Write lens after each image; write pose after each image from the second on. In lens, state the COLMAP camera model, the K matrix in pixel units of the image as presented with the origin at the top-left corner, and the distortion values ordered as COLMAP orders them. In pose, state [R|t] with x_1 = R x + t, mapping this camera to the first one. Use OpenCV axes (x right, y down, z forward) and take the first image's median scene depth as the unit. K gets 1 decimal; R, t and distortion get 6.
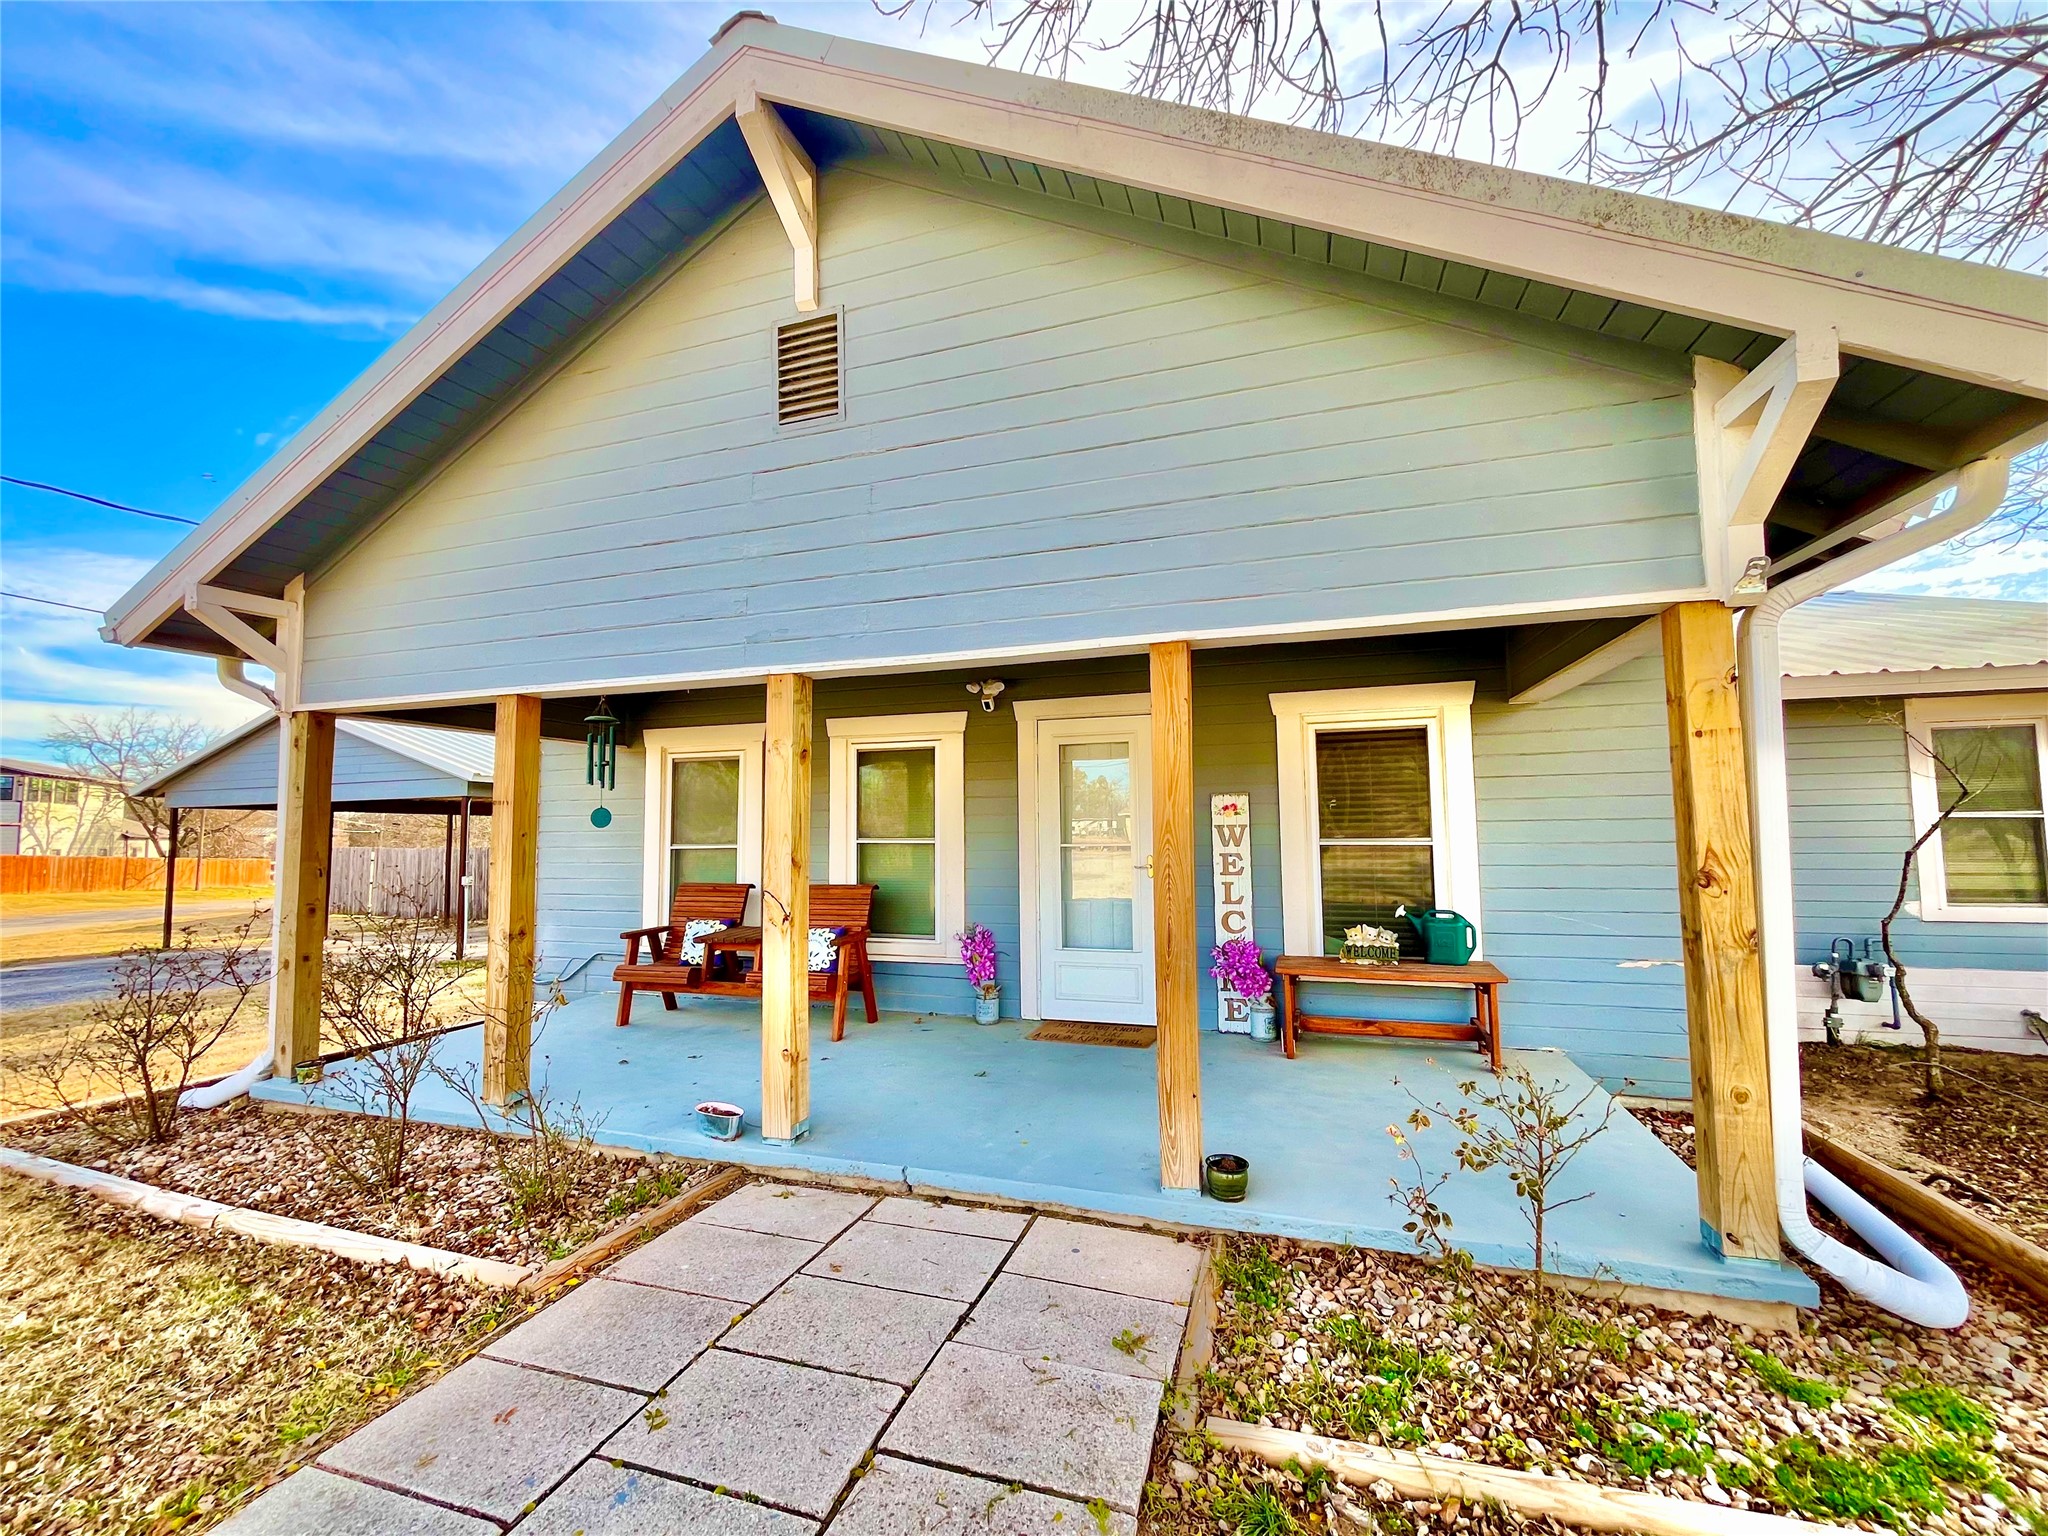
lens RADIAL K [[826.8, 0, 1025.9], [0, 826.8, 776.1], [0, 0, 1]] dist [-0.007013, -0.000546]
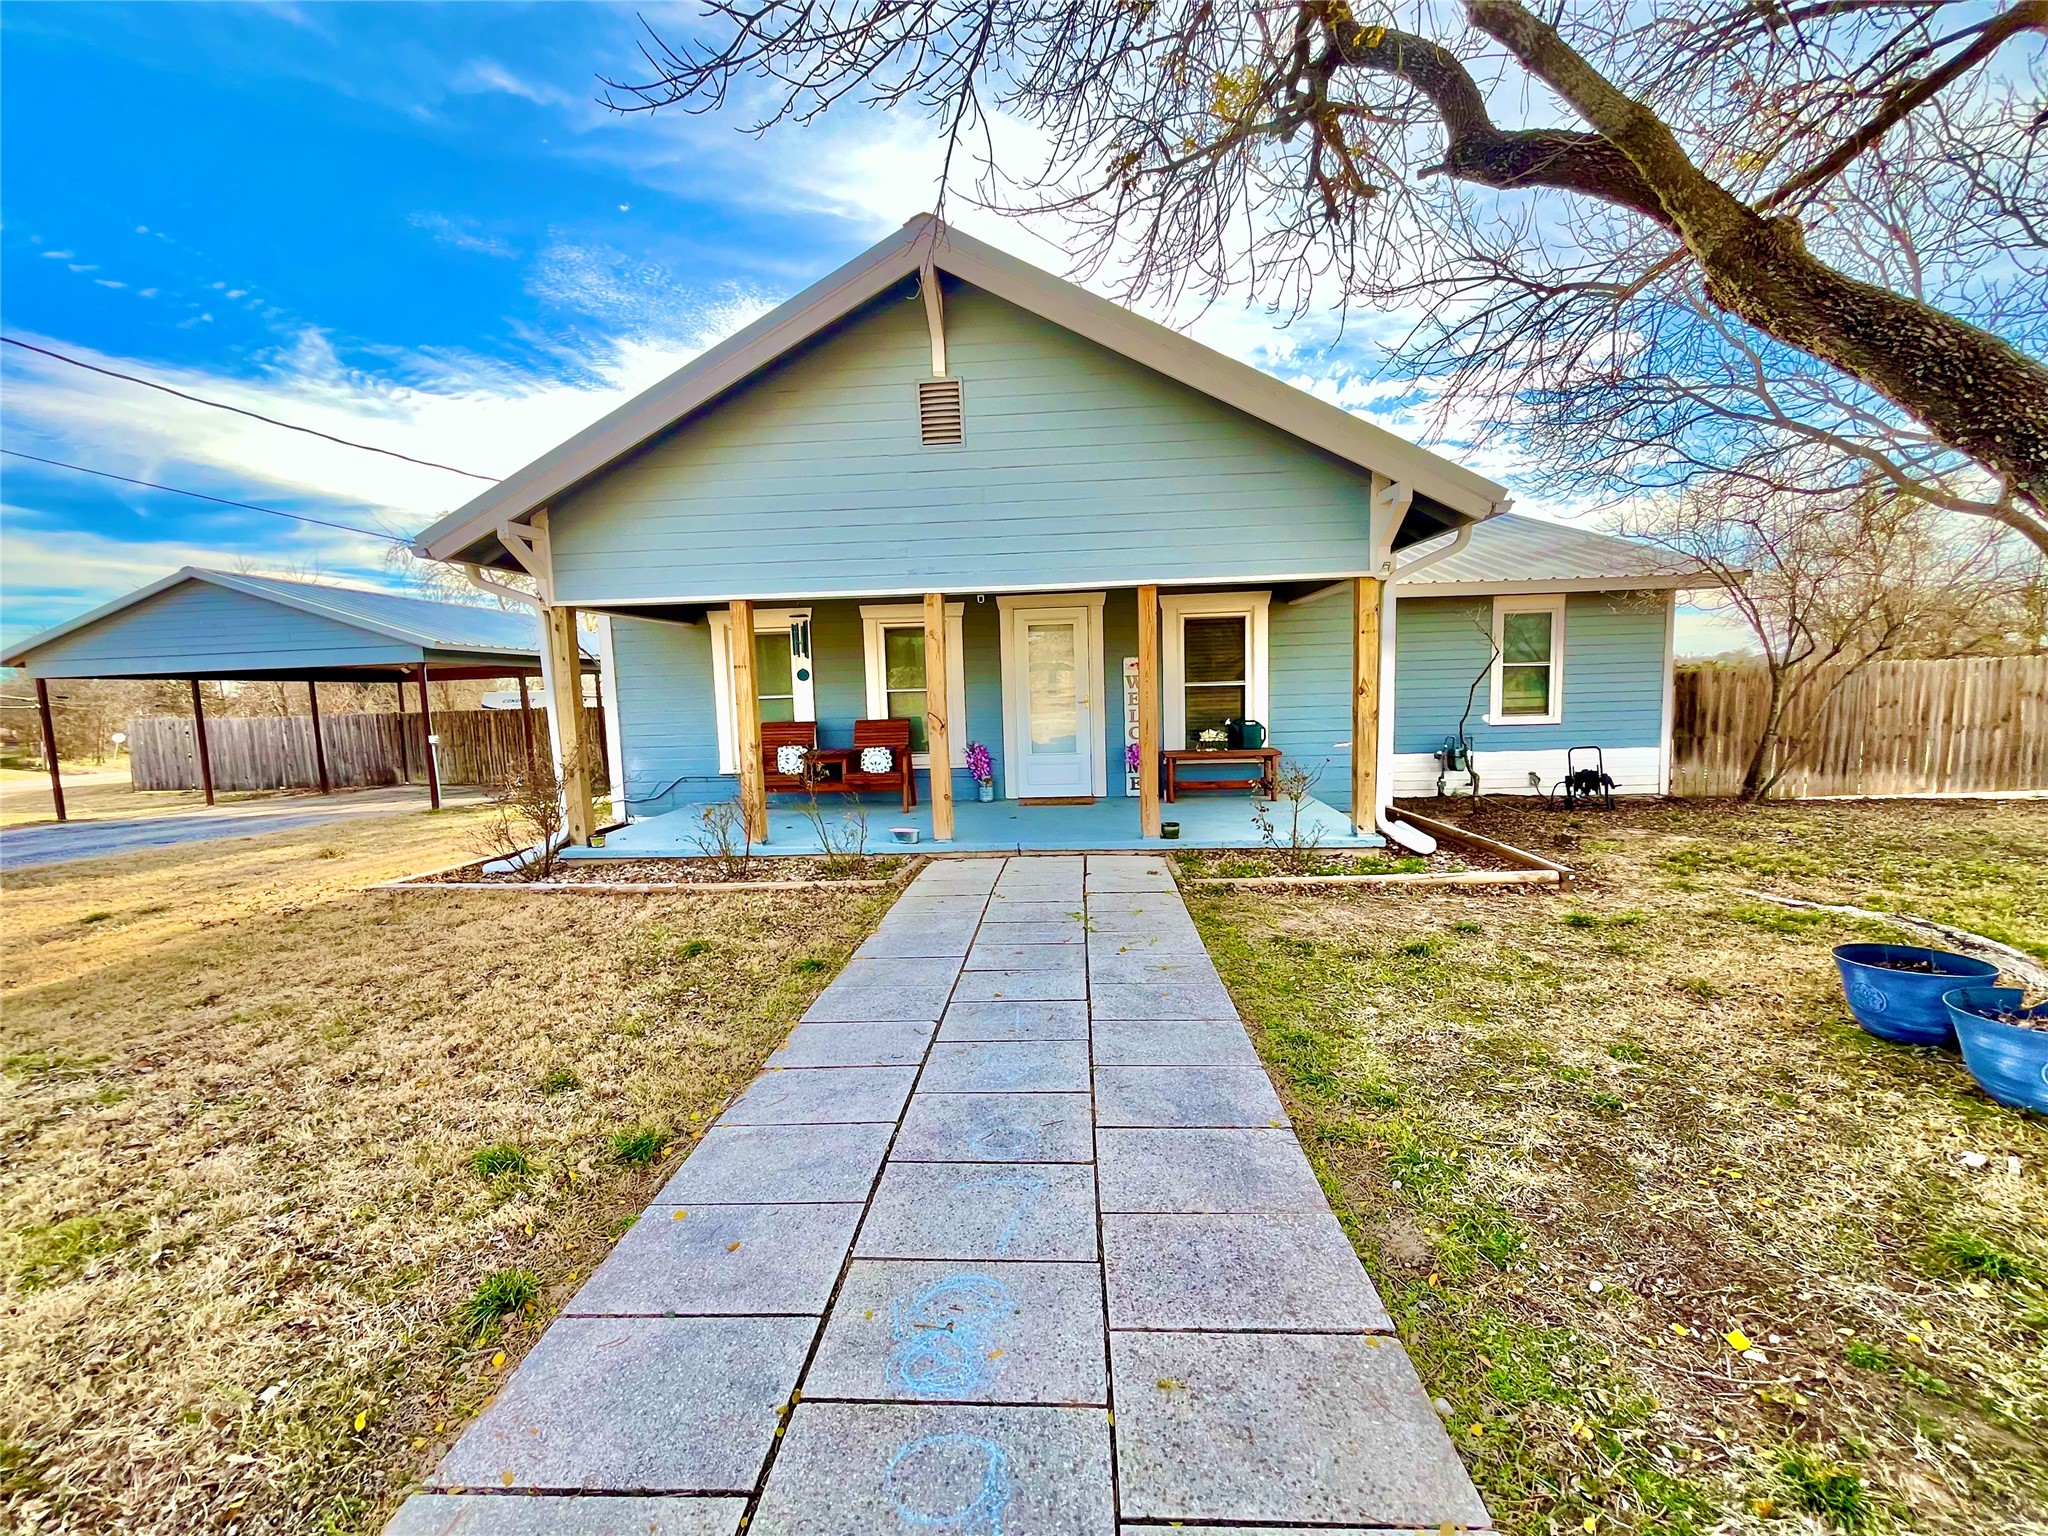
lens RADIAL K [[826.8, 0, 1028.0], [0, 826.8, 770.7], [0, 0, 1]] dist [-0.007013, -0.000546]
pose [[0.969018, -0.042123, 0.243374, -0.407106], [0.001798, 0.986527, 0.163591, -0.026122], [-0.246985, -0.158085, 0.956037, -0.623556]]
